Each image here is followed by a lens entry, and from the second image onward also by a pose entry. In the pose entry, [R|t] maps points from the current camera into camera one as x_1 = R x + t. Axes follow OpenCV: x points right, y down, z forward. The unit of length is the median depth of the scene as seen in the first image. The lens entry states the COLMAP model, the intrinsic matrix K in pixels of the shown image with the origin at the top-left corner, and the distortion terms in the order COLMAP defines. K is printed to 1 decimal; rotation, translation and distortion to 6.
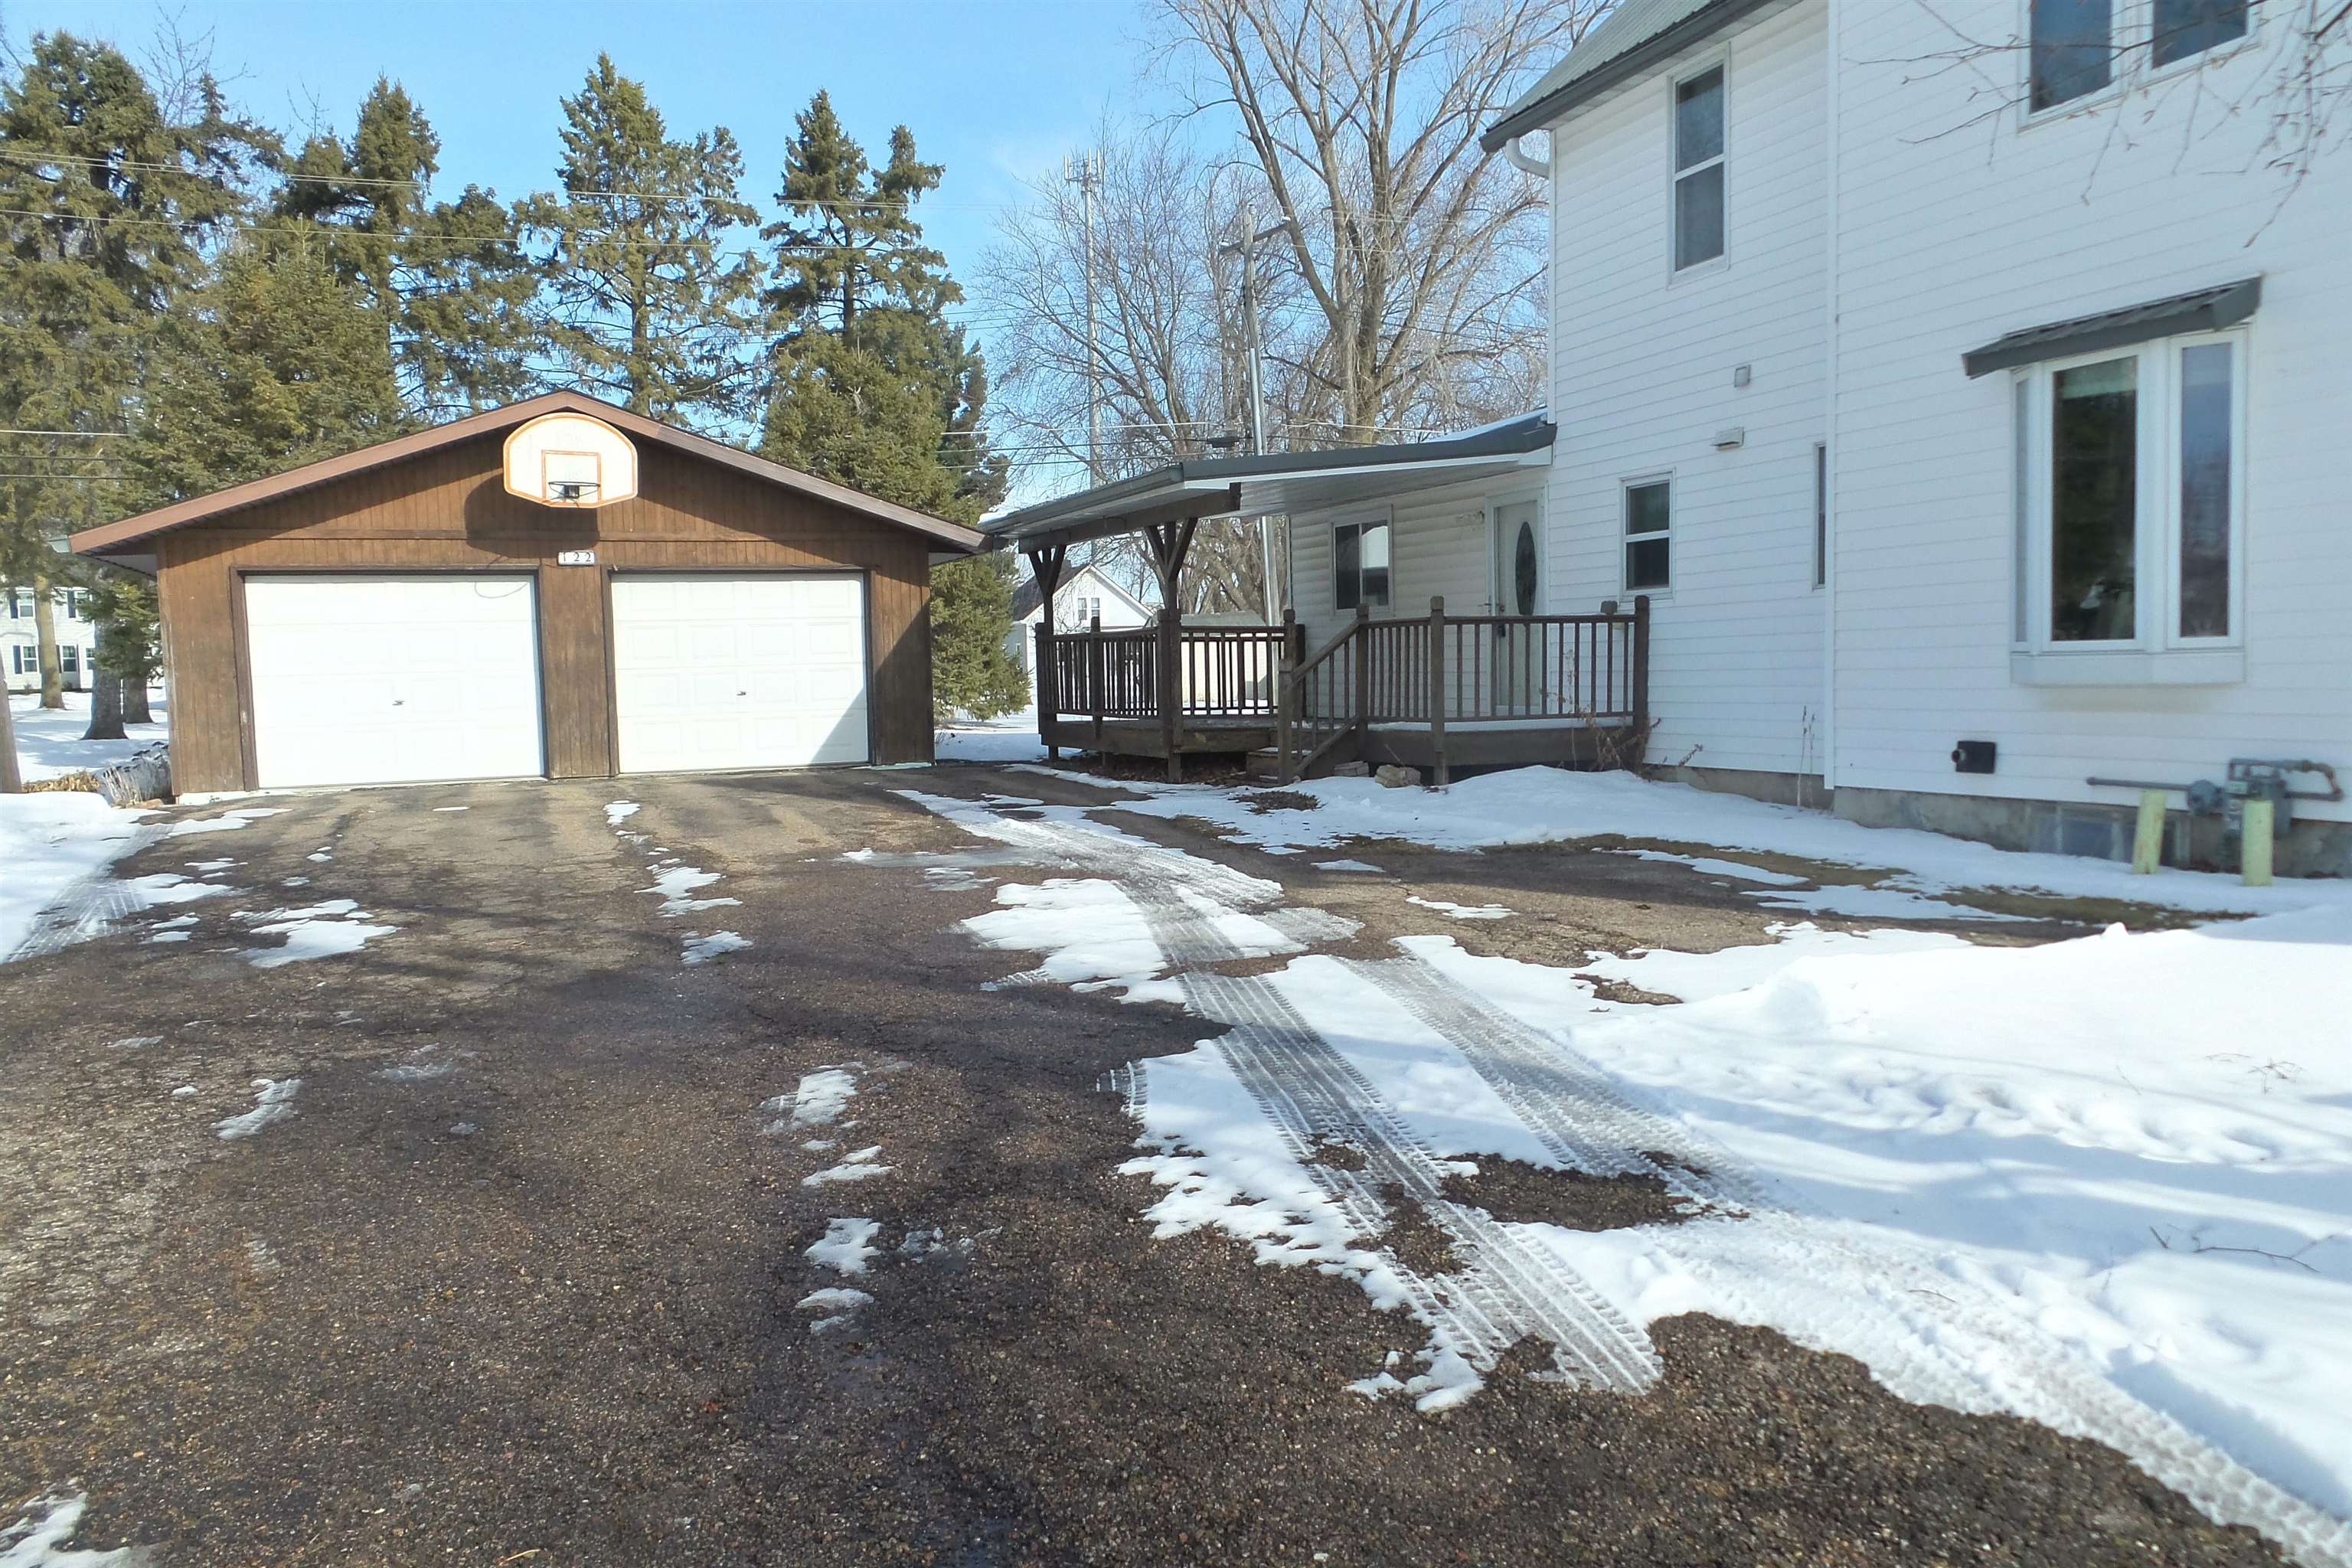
lens RADIAL K [[1835.3, 0, 1176.0], [0, 1835.3, 784.0], [0, 0, 1]] dist [-0.002598, 0.006545]
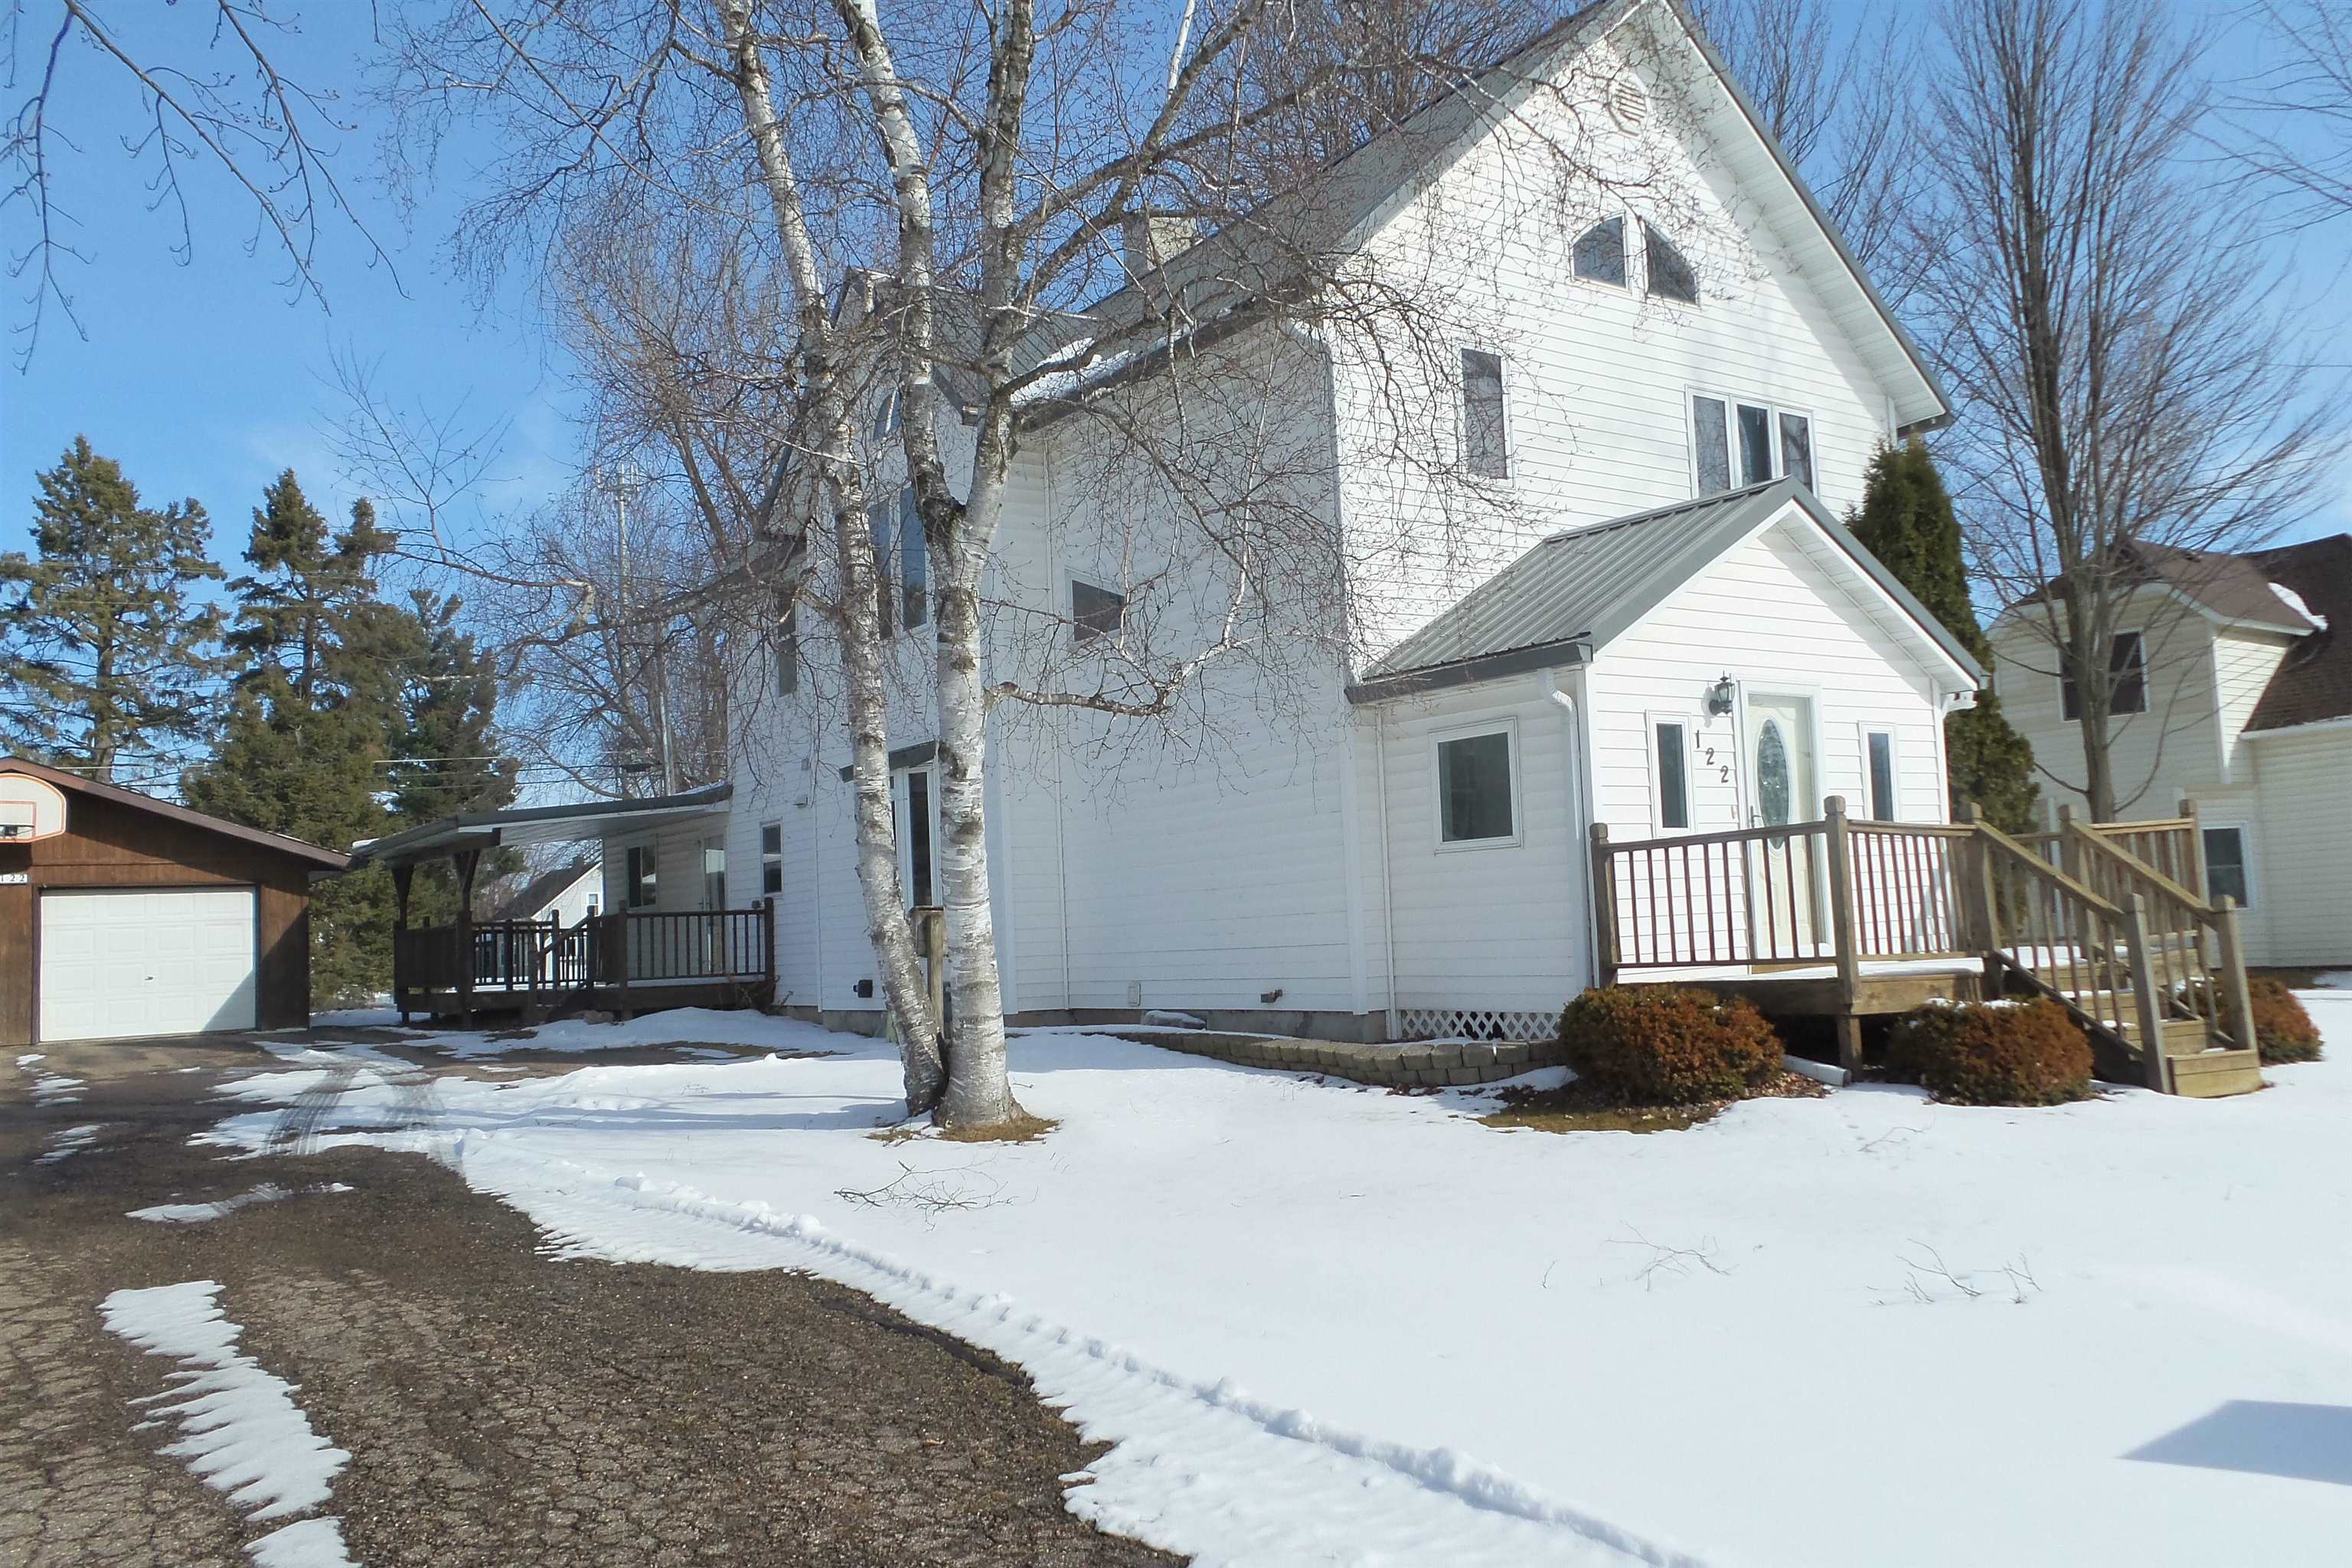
lens RADIAL K [[1835.3, 0, 1176.0], [0, 1835.3, 784.0], [0, 0, 1]] dist [-0.002598, 0.006545]
pose [[0.972480, -0.000345, 0.232986, 0.088428], [0.036862, 0.987632, -0.152398, 0.020782], [-0.230052, 0.156792, 0.960465, -0.233017]]
